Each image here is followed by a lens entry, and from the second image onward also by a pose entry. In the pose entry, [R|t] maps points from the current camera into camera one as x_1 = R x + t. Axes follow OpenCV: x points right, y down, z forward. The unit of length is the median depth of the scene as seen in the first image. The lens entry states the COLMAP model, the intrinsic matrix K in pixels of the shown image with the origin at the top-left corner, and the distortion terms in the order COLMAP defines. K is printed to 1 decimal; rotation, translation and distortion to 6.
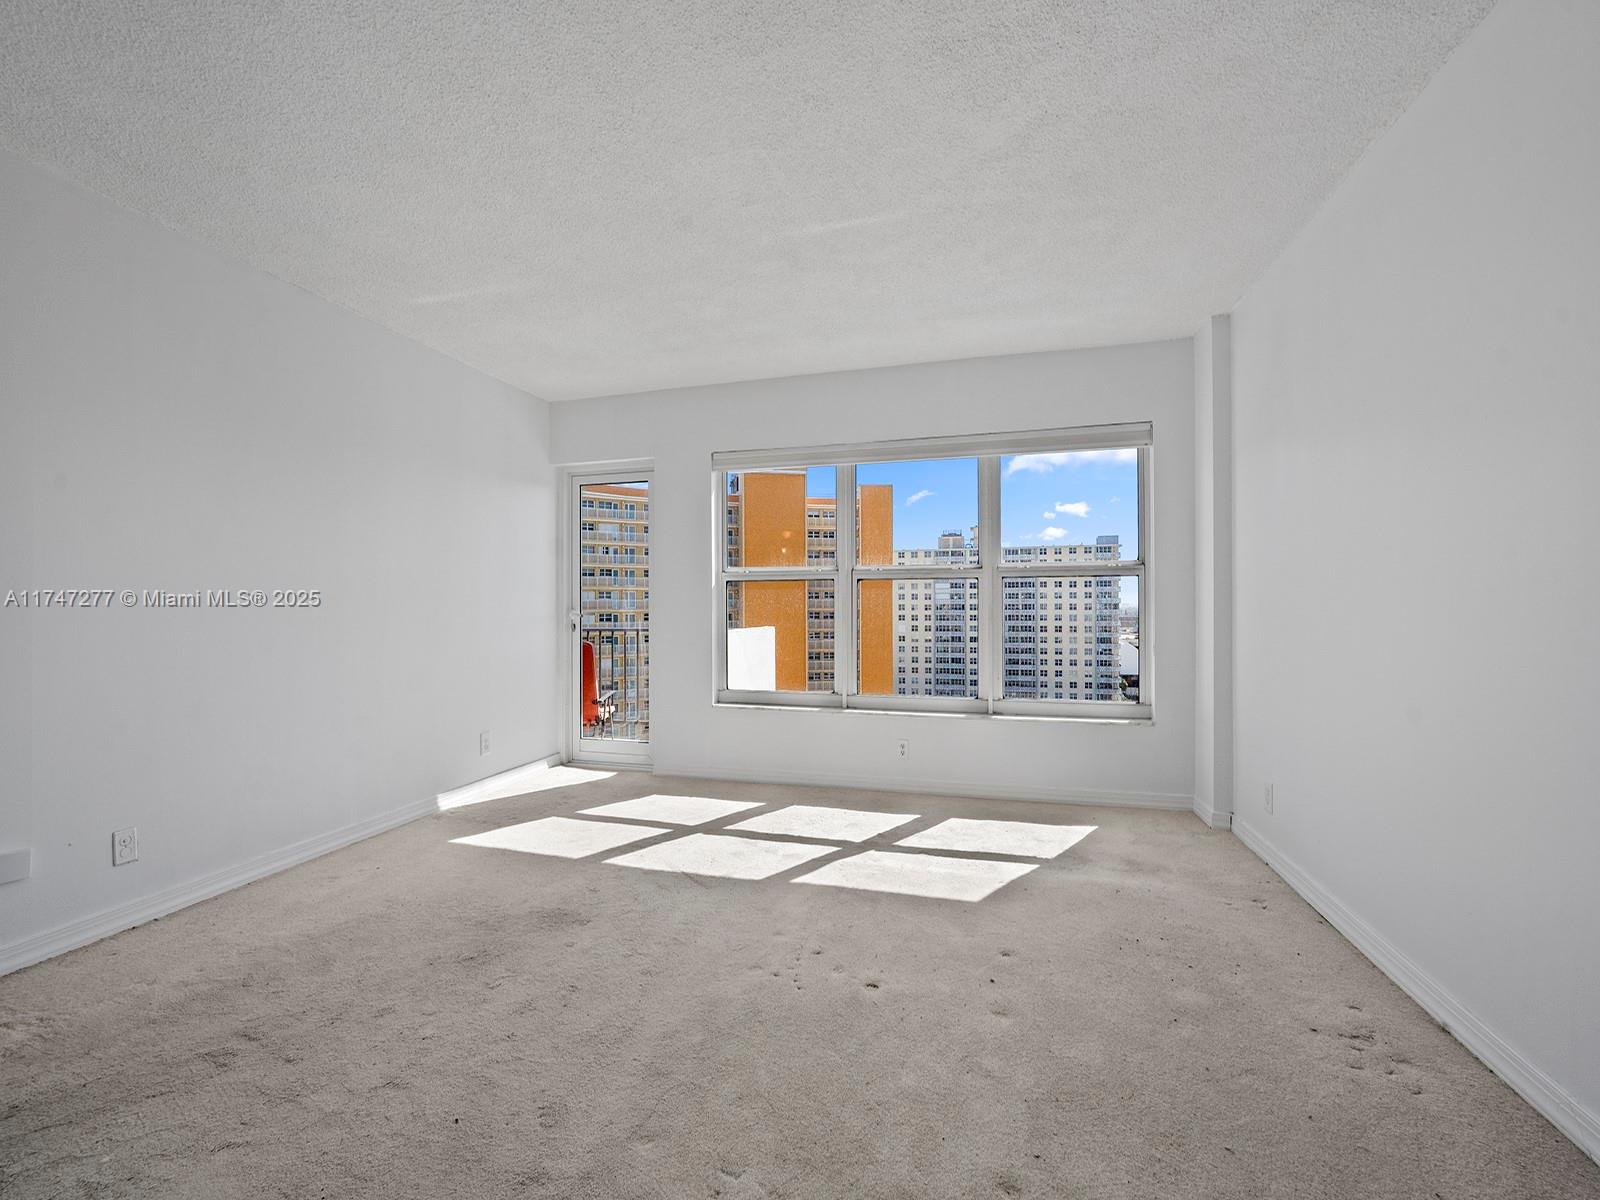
lens RADIAL K [[648.6, 0, 797.9], [0, 648.6, 603.6], [0, 0, 1]] dist [-0.006652, -0.002806]
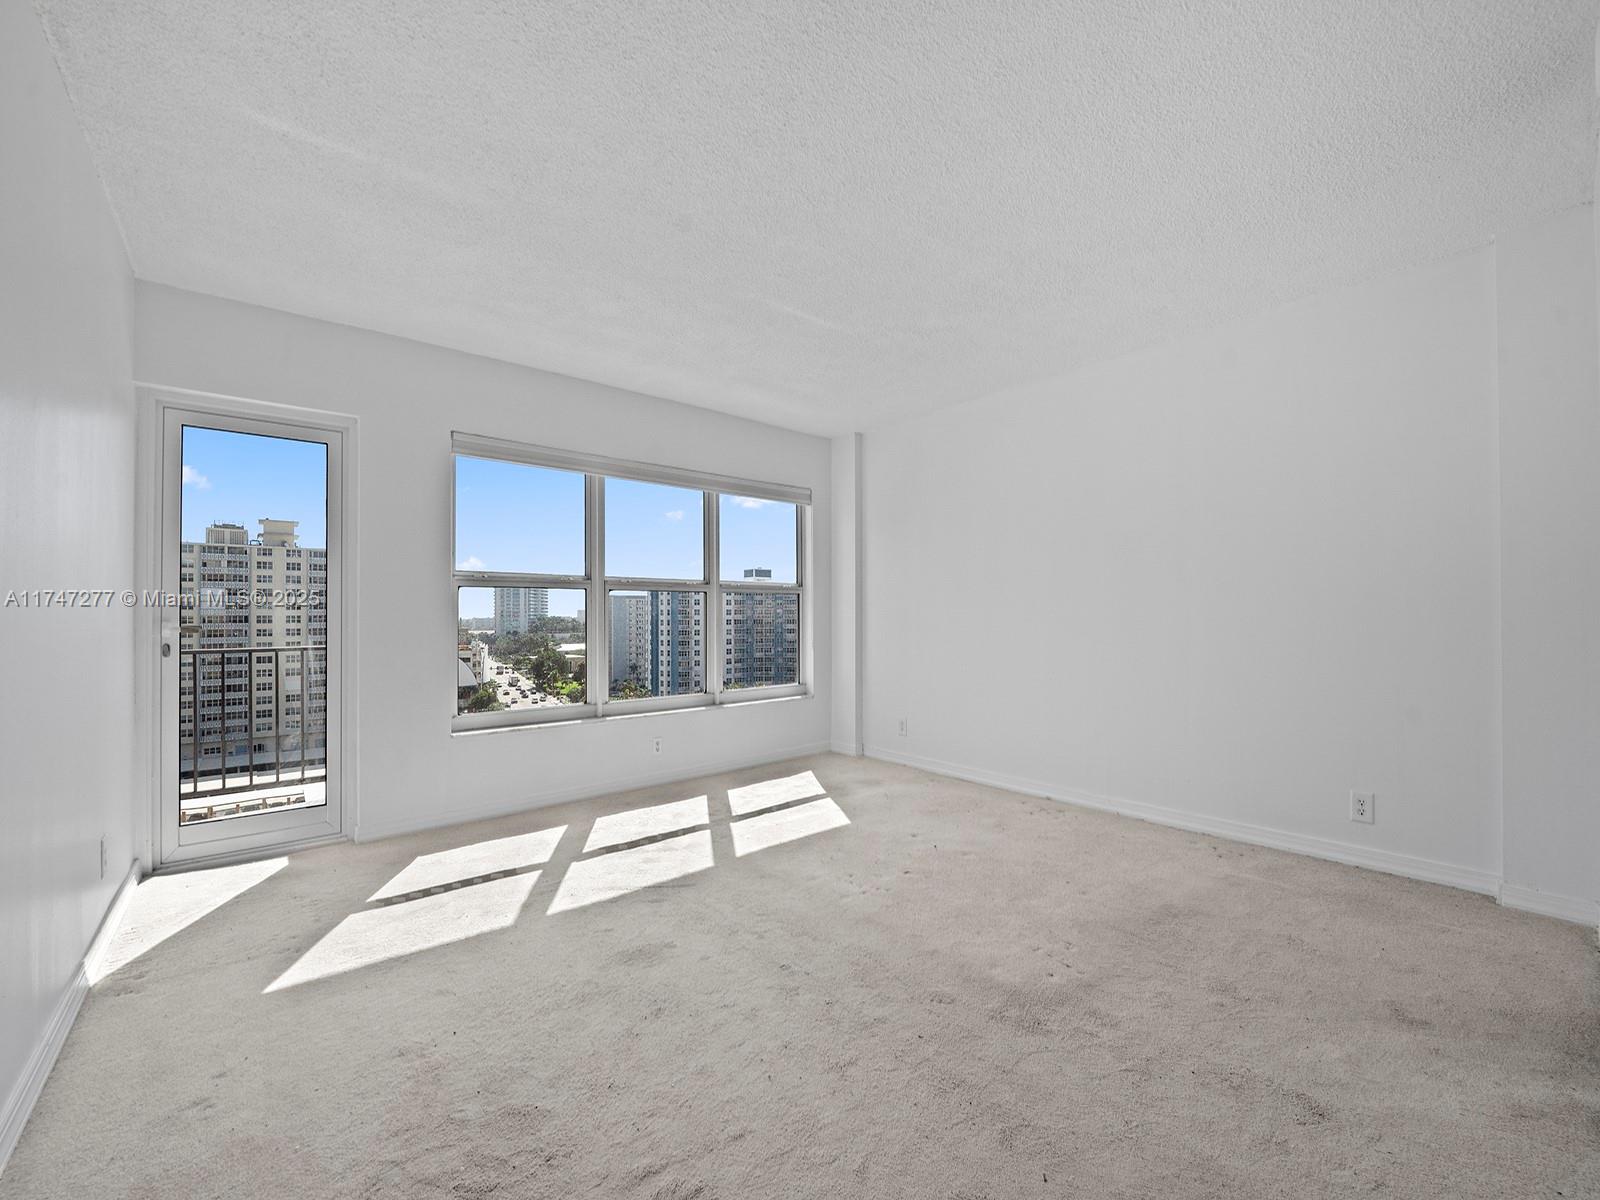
lens RADIAL K [[648.6, 0, 797.9], [0, 648.6, 603.6], [0, 0, 1]] dist [-0.006652, -0.002806]
pose [[0.566914, 0.015486, 0.823632, -0.655837], [-0.000657, 0.999831, -0.018346, 0.003883], [-0.823777, 0.009859, 0.566828, 0.192162]]
